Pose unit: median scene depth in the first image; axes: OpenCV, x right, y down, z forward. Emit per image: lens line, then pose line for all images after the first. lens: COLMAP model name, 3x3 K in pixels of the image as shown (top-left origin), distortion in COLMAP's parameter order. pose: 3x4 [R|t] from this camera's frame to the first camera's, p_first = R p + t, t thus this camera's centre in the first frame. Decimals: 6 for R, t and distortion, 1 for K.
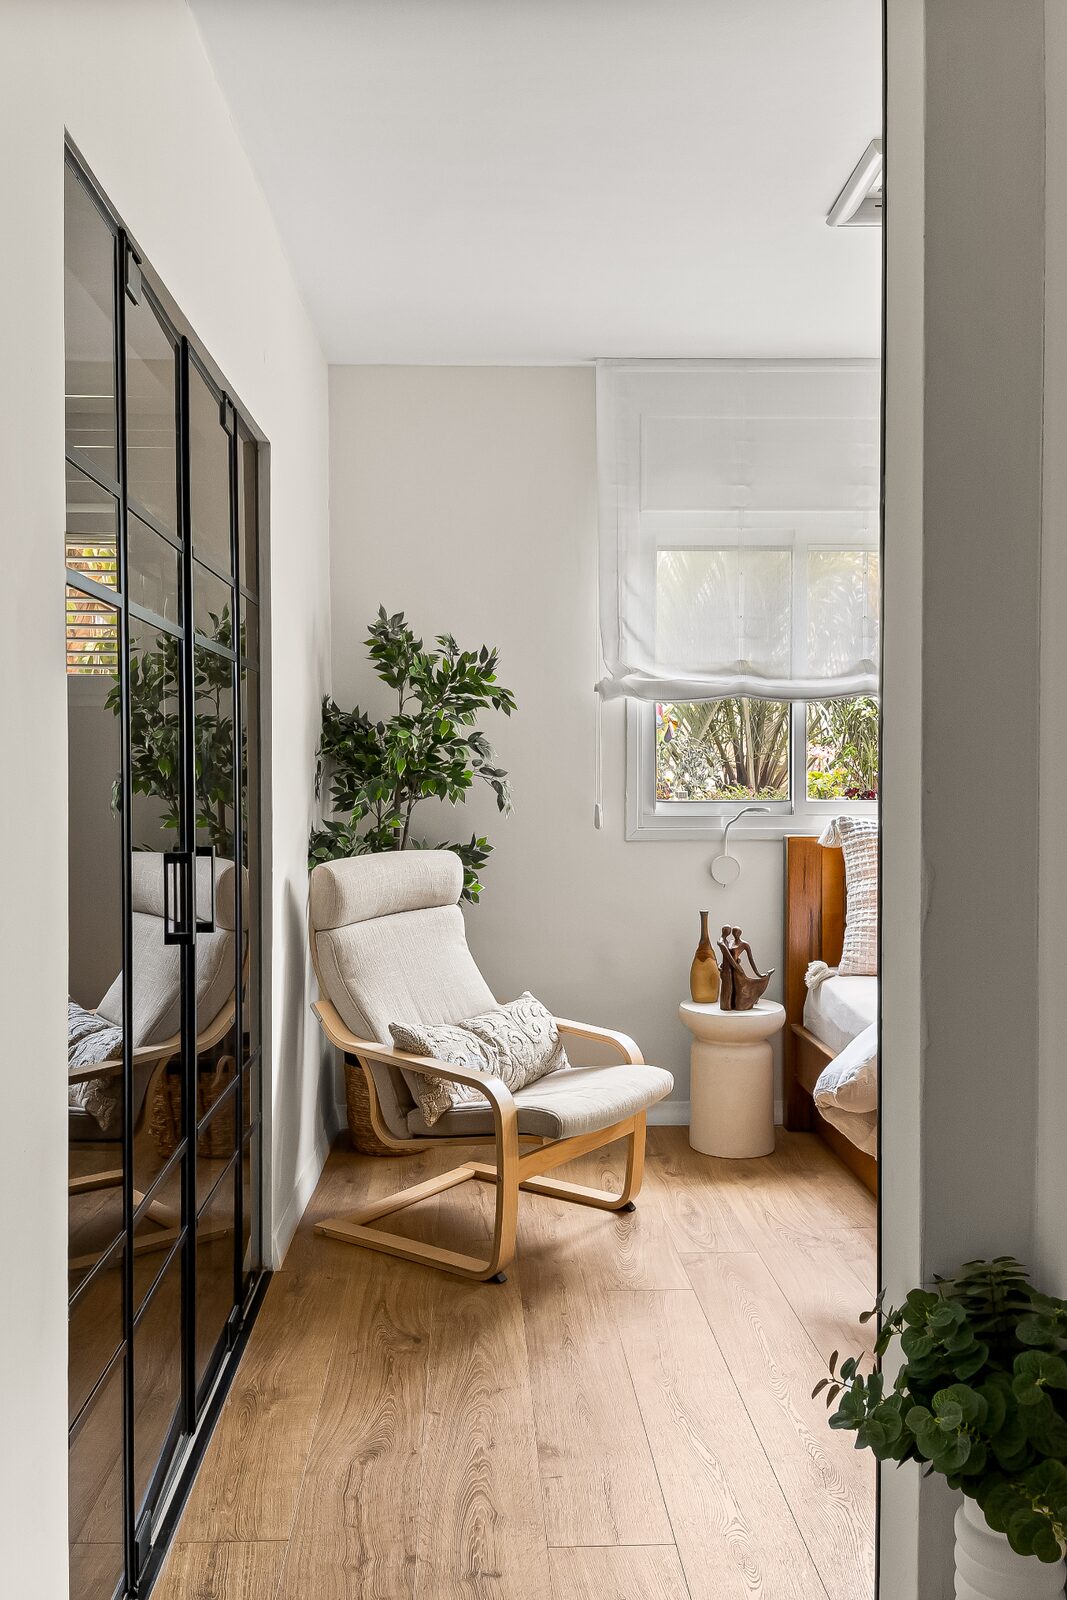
lens RADIAL K [[1211.3, 0, 533.5], [0, 1211.3, 800.0], [0, 0, 1]] dist [-0.001751, -0.002033]
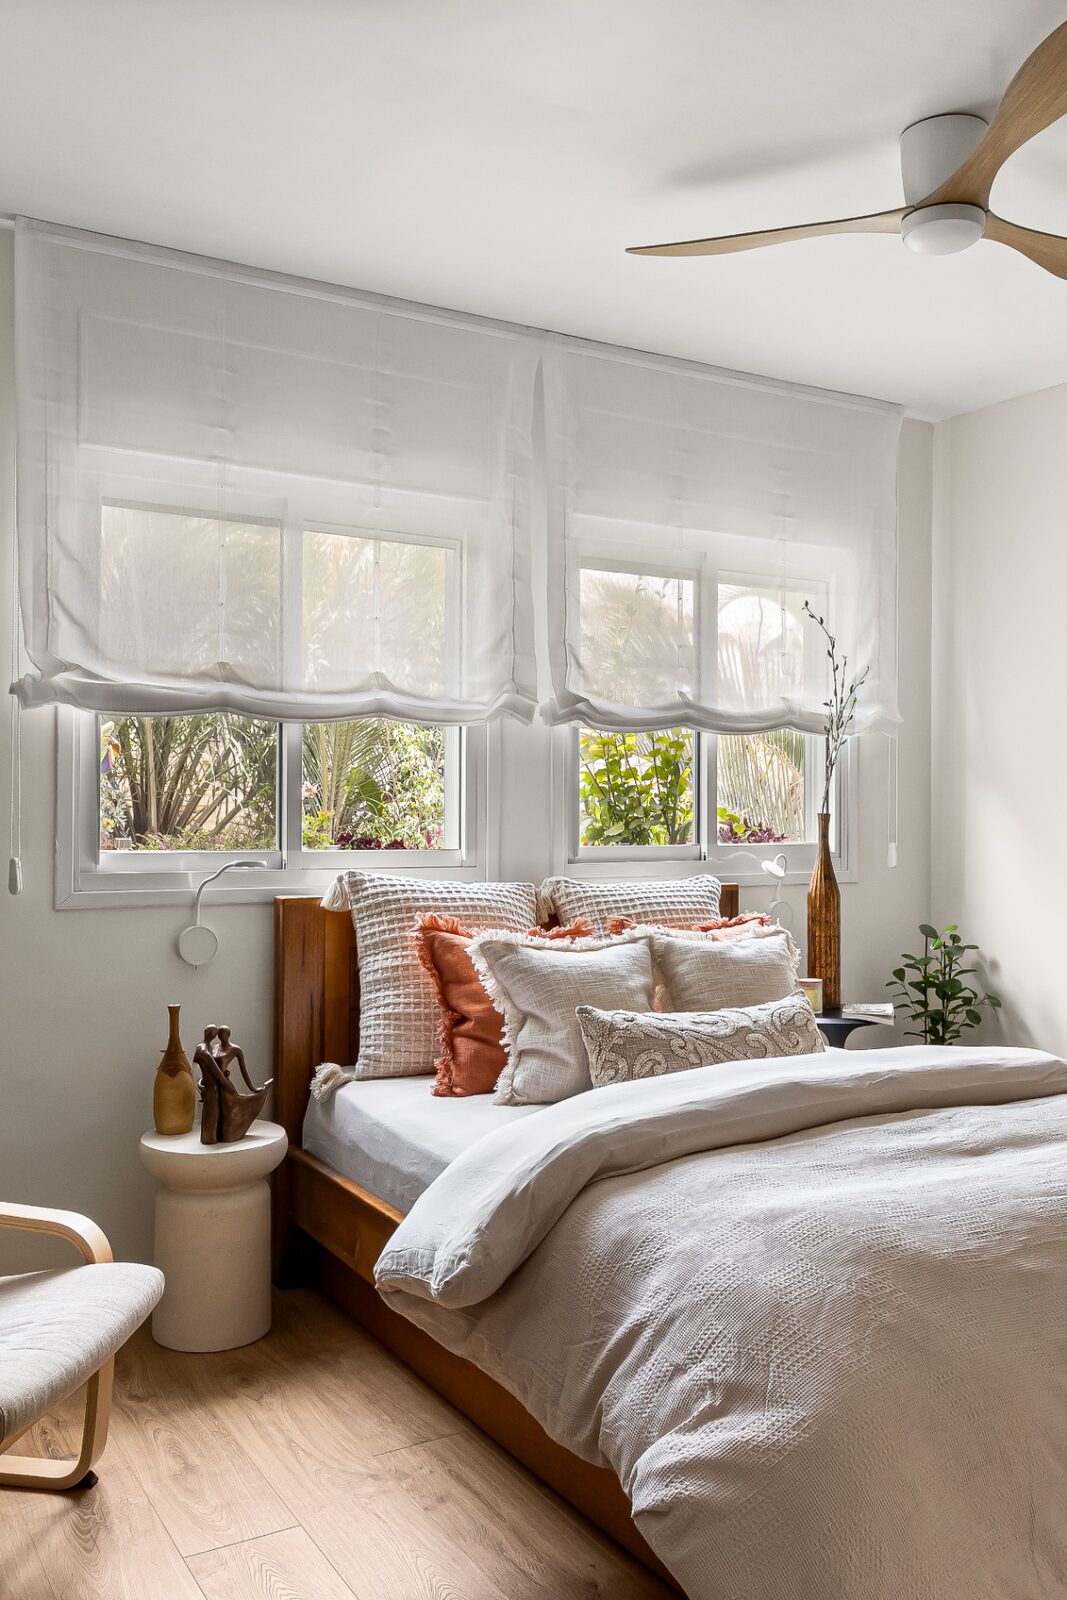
lens RADIAL K [[1287.8, 0, 535.2], [0, 1287.8, 819.4], [0, 0, 1]] dist [0.042479, -0.098149]
pose [[0.886469, 0.006096, 0.462748, -0.025173], [0.003093, 0.999813, -0.019097, -0.003644], [-0.462777, 0.018360, 0.886284, 0.219993]]
